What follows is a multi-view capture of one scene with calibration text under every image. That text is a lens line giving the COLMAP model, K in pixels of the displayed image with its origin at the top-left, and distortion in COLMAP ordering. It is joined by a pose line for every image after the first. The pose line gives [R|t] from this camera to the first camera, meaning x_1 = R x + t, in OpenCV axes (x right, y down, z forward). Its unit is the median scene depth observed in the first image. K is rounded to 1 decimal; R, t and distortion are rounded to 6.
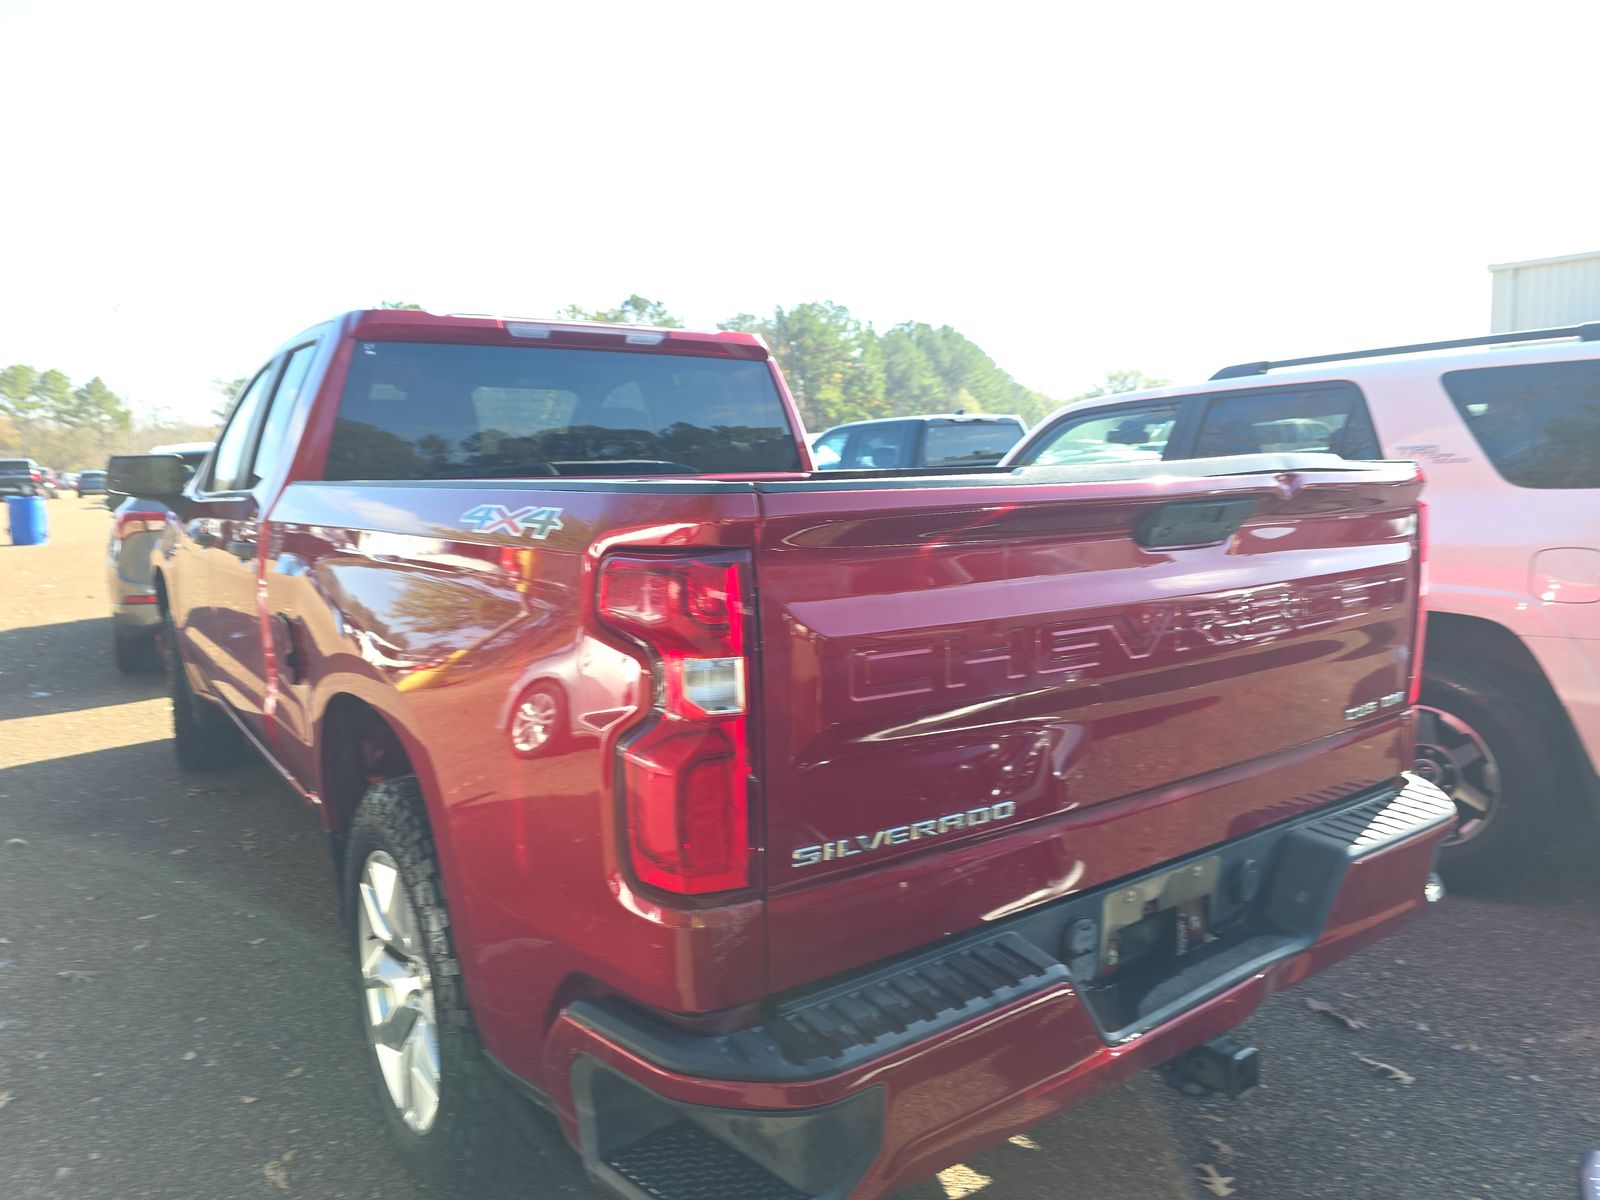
lens RADIAL K [[1055.3, 0, 732.3], [0, 1055.3, 603.8], [0, 0, 1]] dist [0.051010, -0.055101]
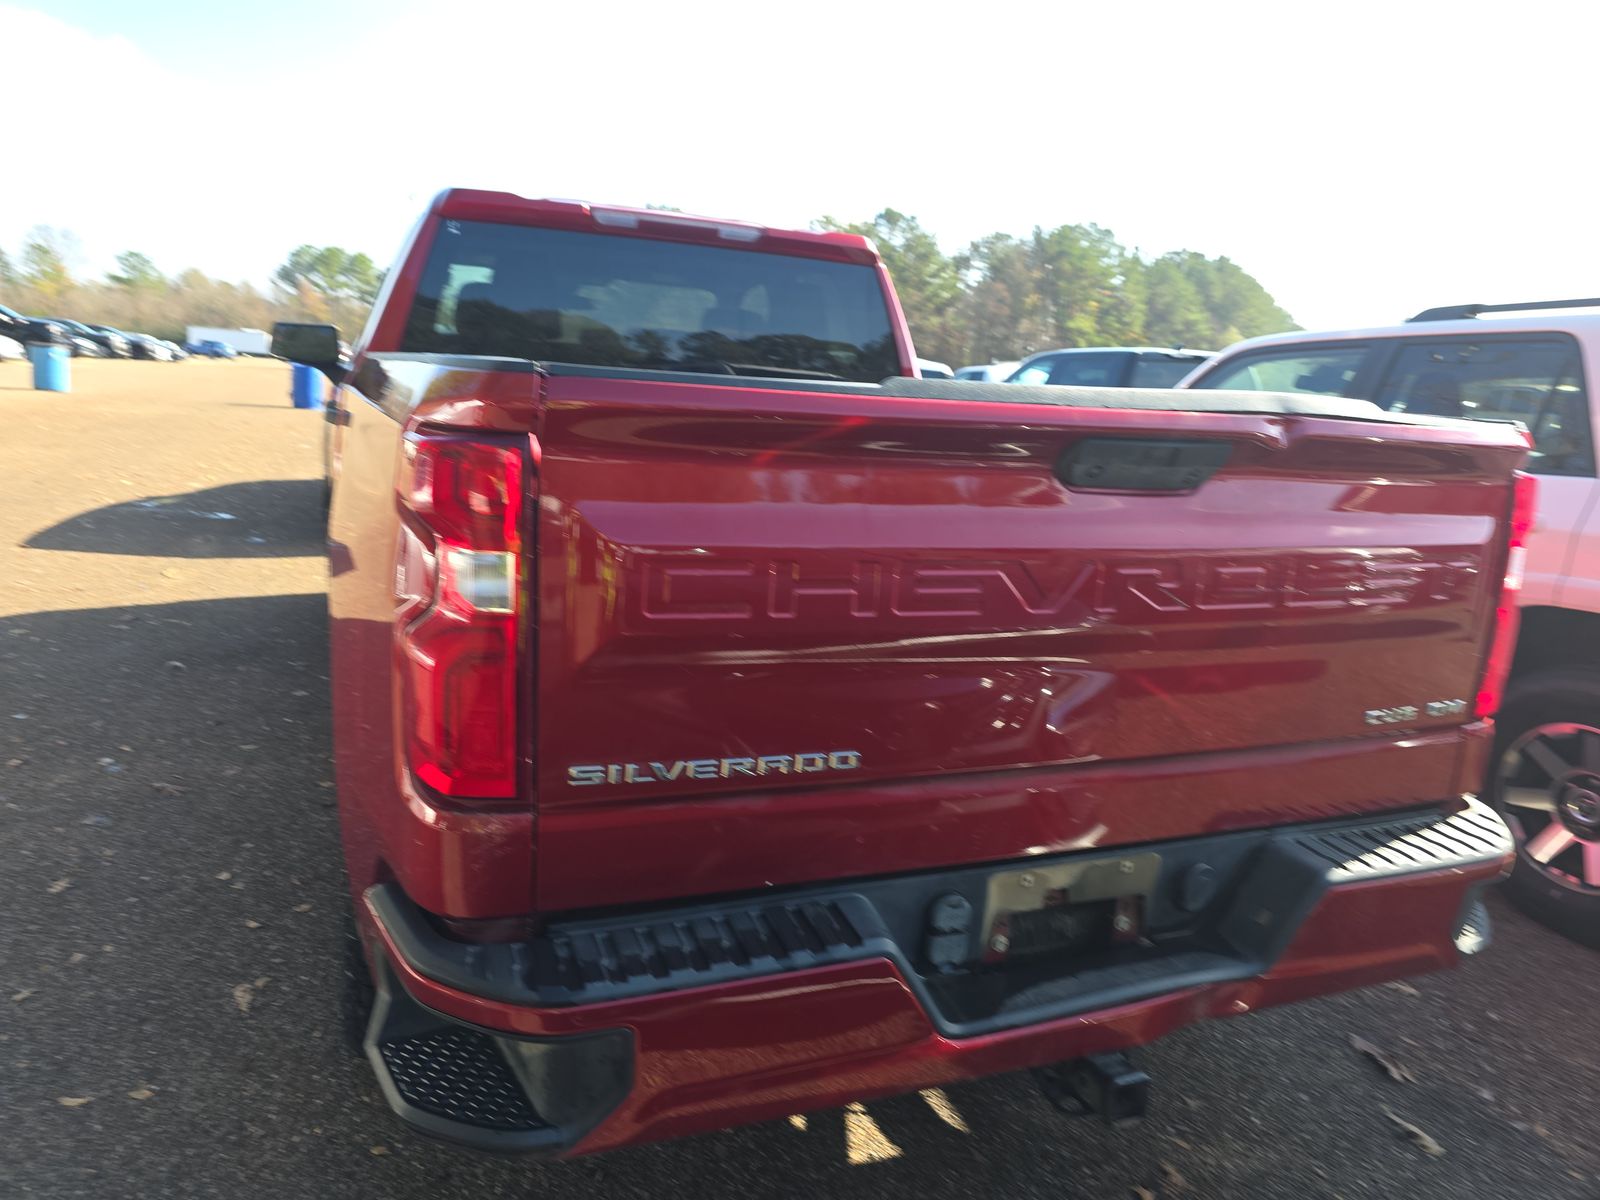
lens RADIAL K [[1040.9, 0, 797.1], [0, 1040.9, 581.8], [0, 0, 1]] dist [0.046341, -0.049698]
pose [[0.972789, 0.118134, -0.199315, 0.222865], [-0.107266, 0.992135, 0.064511, -0.004890], [0.205368, -0.041376, 0.977810, 0.080137]]
